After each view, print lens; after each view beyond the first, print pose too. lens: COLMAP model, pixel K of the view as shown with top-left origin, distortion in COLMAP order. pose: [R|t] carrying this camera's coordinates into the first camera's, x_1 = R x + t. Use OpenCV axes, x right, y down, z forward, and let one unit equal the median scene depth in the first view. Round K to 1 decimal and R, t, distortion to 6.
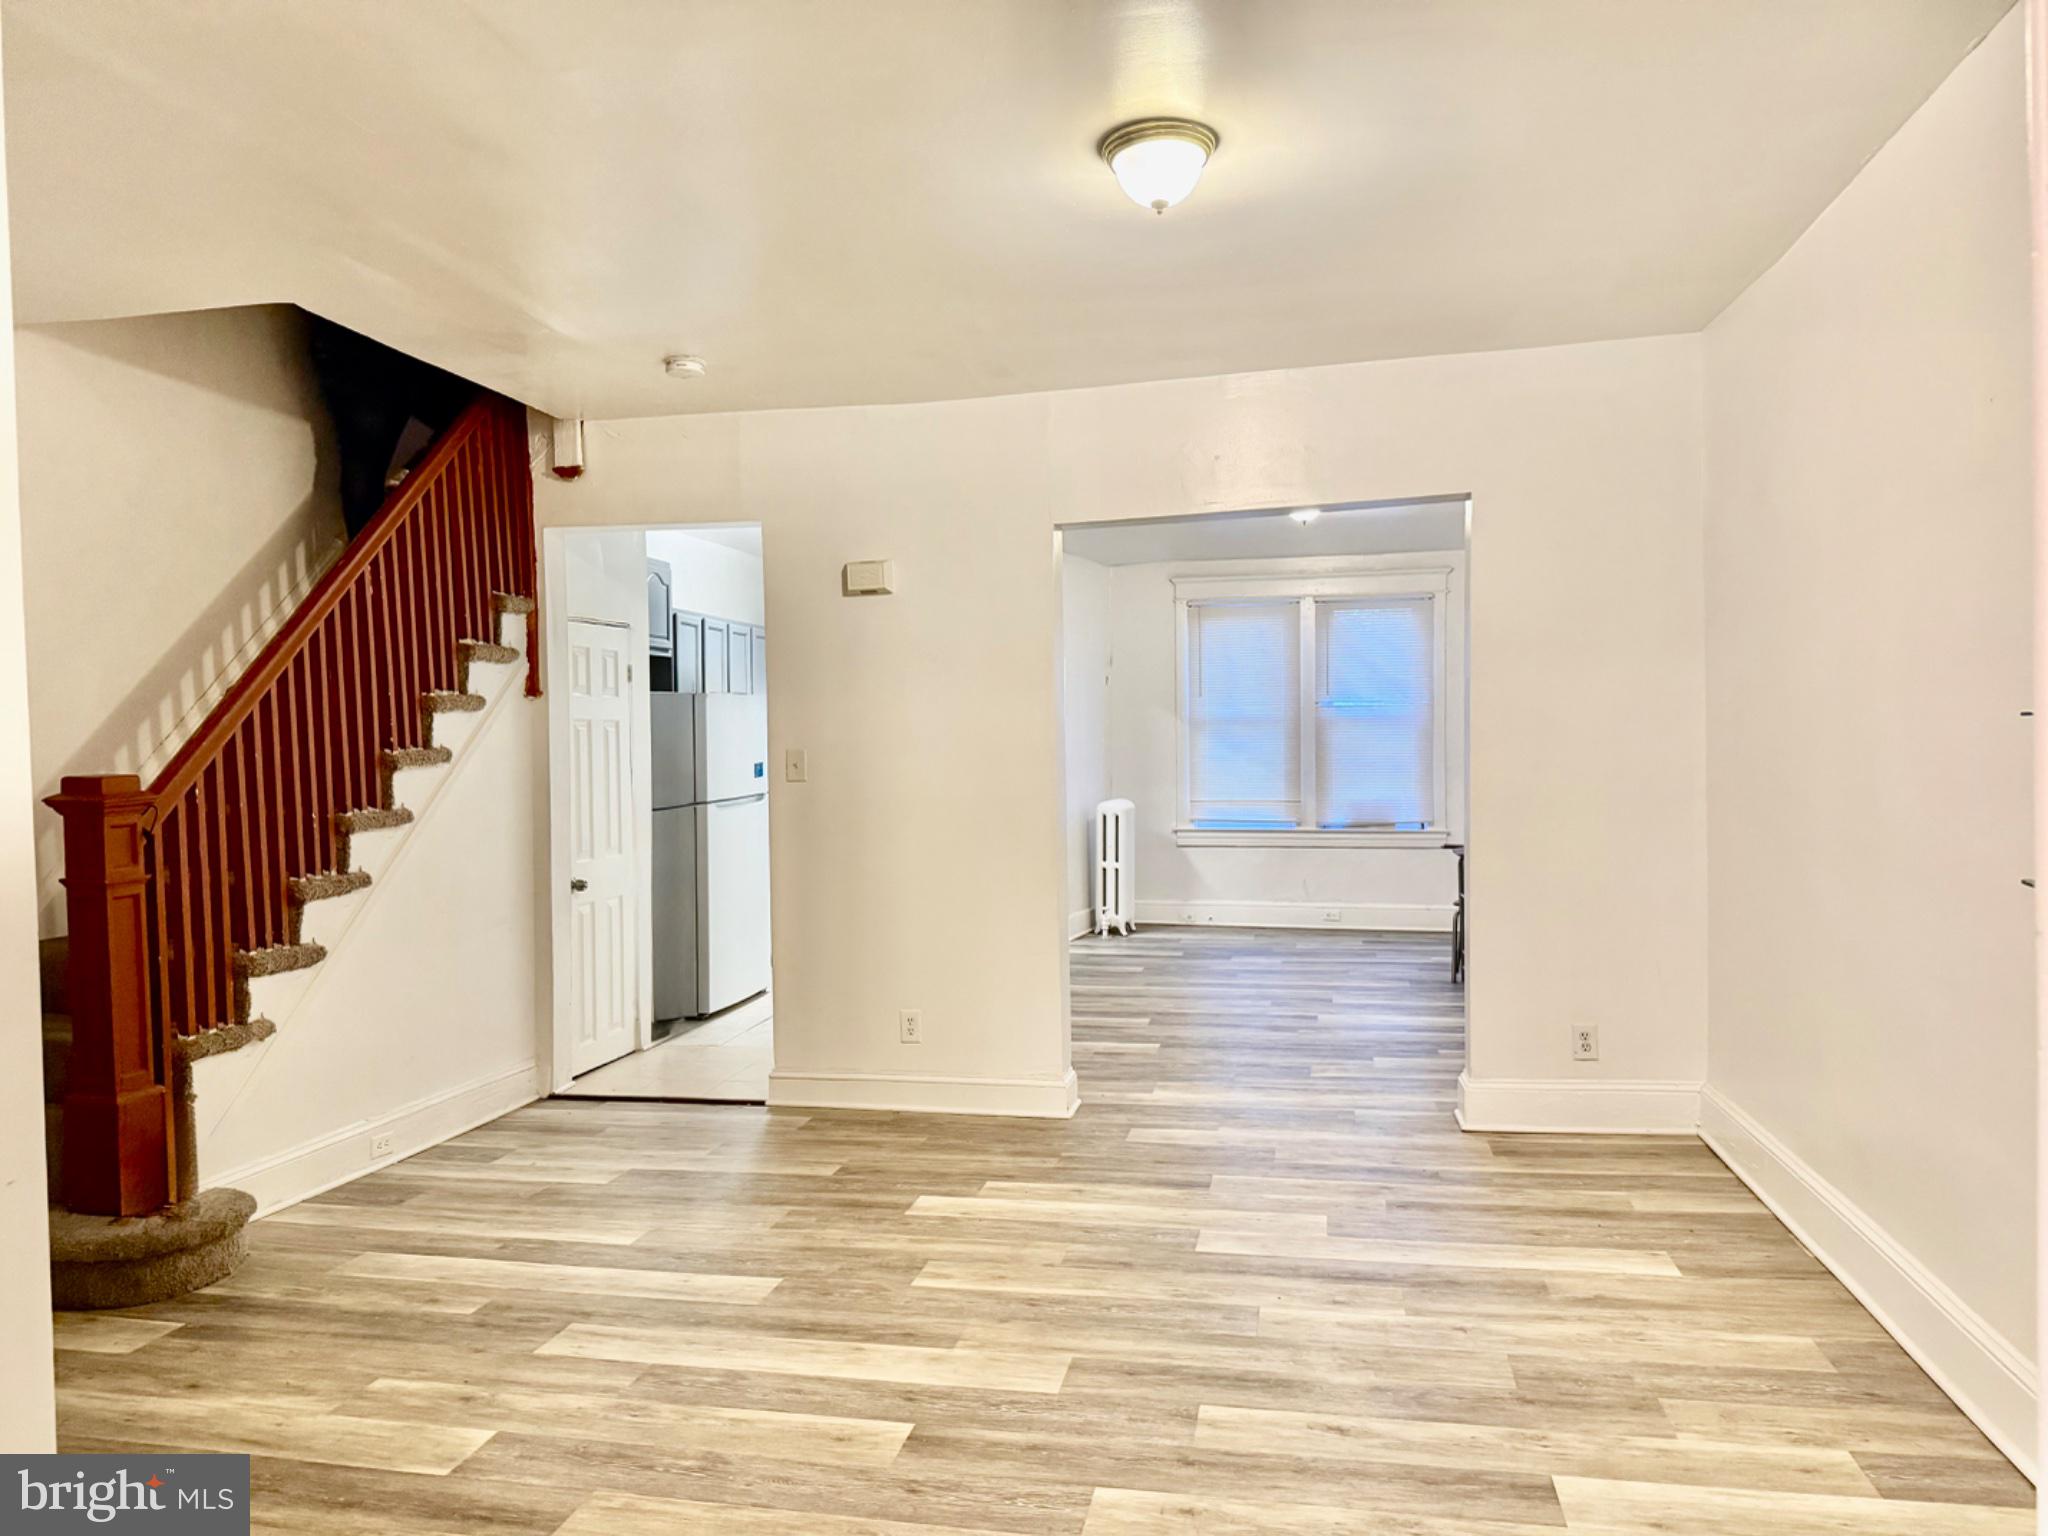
lens RADIAL K [[1437.2, 0, 1016.5], [0, 1437.2, 788.8], [0, 0, 1]] dist [0.130117, -0.219557]
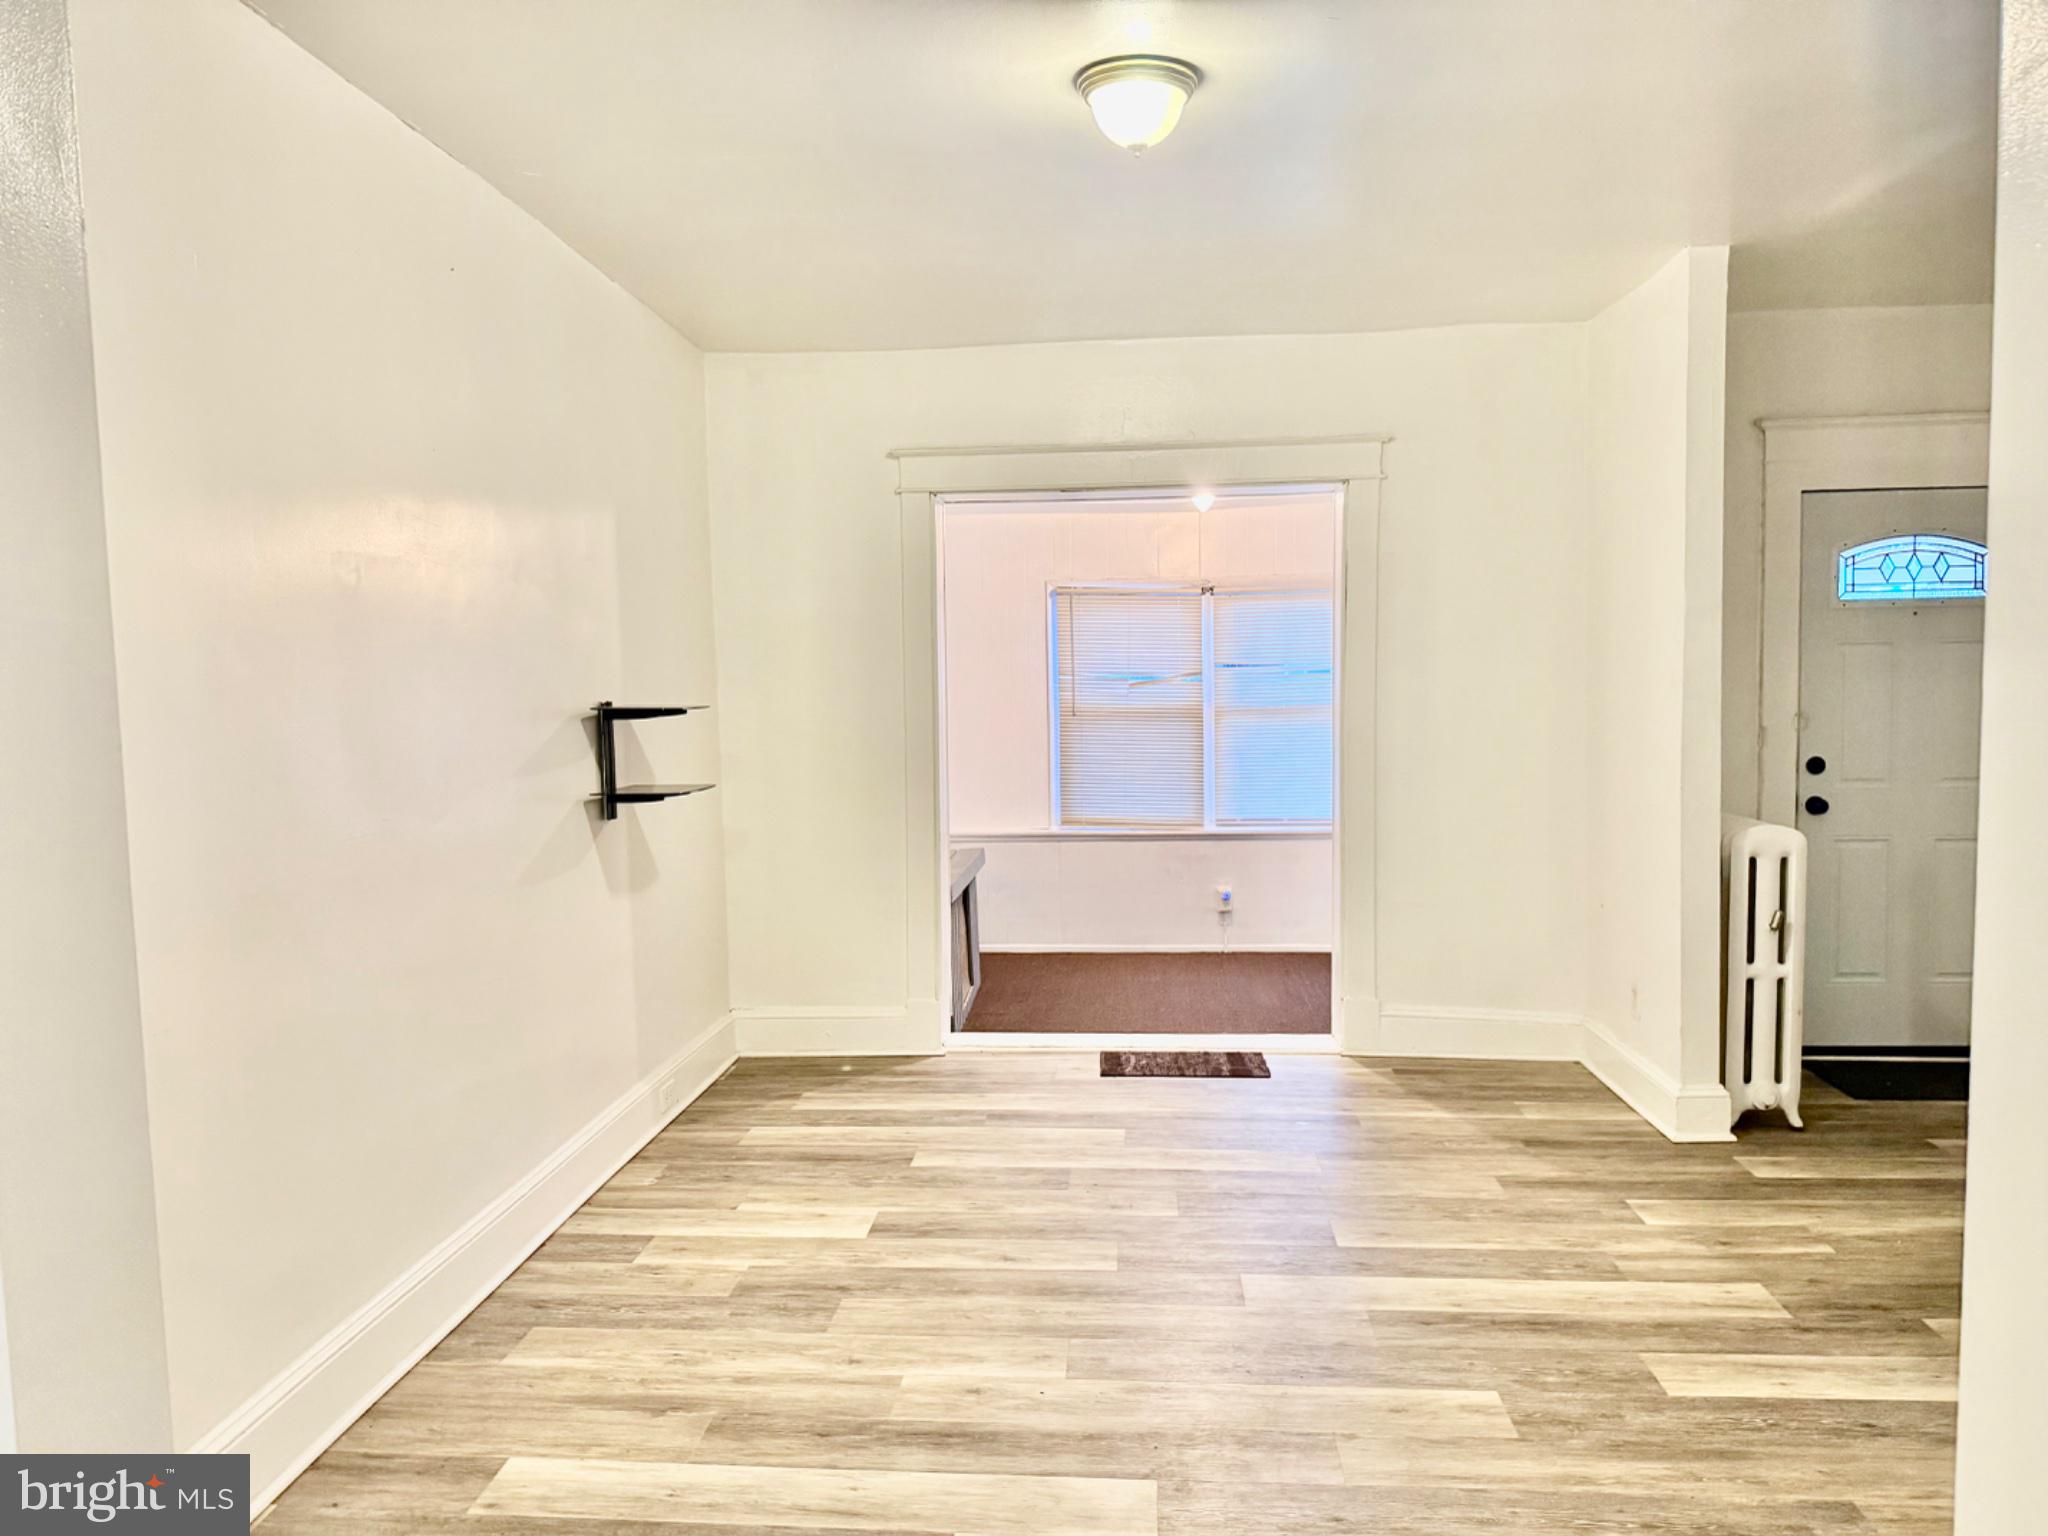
lens RADIAL K [[1432.9, 0, 1030.3], [0, 1432.9, 770.5], [0, 0, 1]] dist [0.038510, -0.109601]
pose [[-0.990660, 0.043421, -0.129257, 0.210098], [0.030774, 0.994683, 0.098279, -0.064622], [0.132837, 0.093383, -0.986729, 1.344261]]
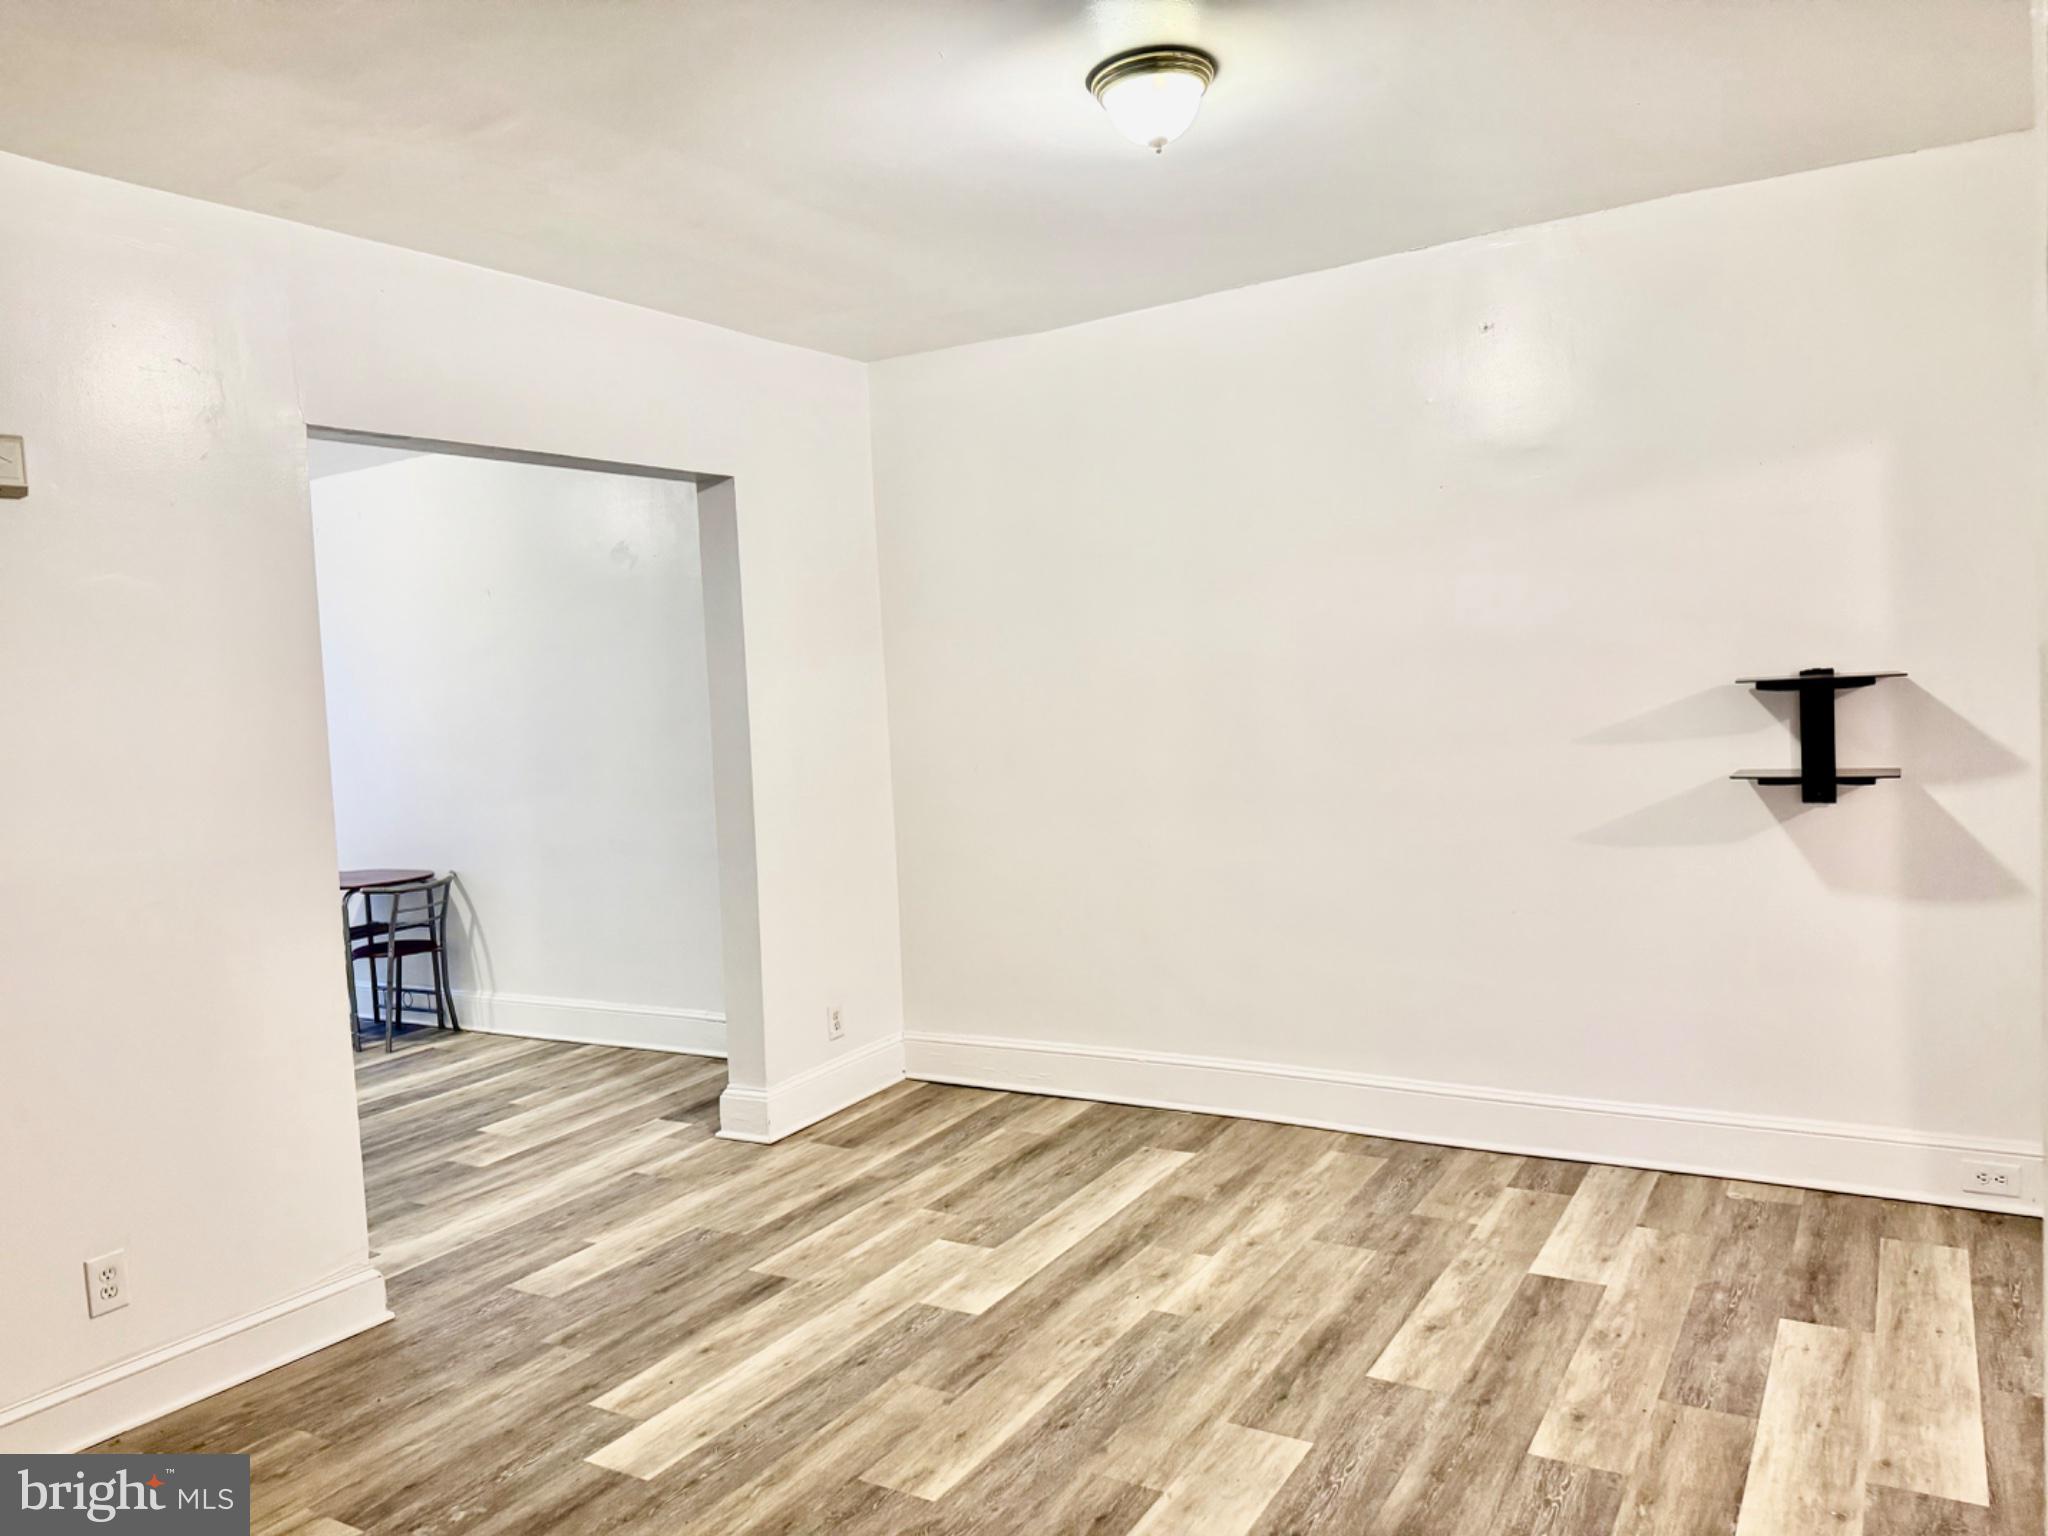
lens RADIAL K [[1457.7, 0, 1024.0], [0, 1457.7, 768.0], [0, 0, 1]] dist [0.078988, -0.121818]
pose [[0.339149, -0.057325, 0.938985, -0.568662], [0.077042, 0.996481, 0.033009, -0.032870], [-0.937573, 0.061146, 0.342372, 0.539314]]
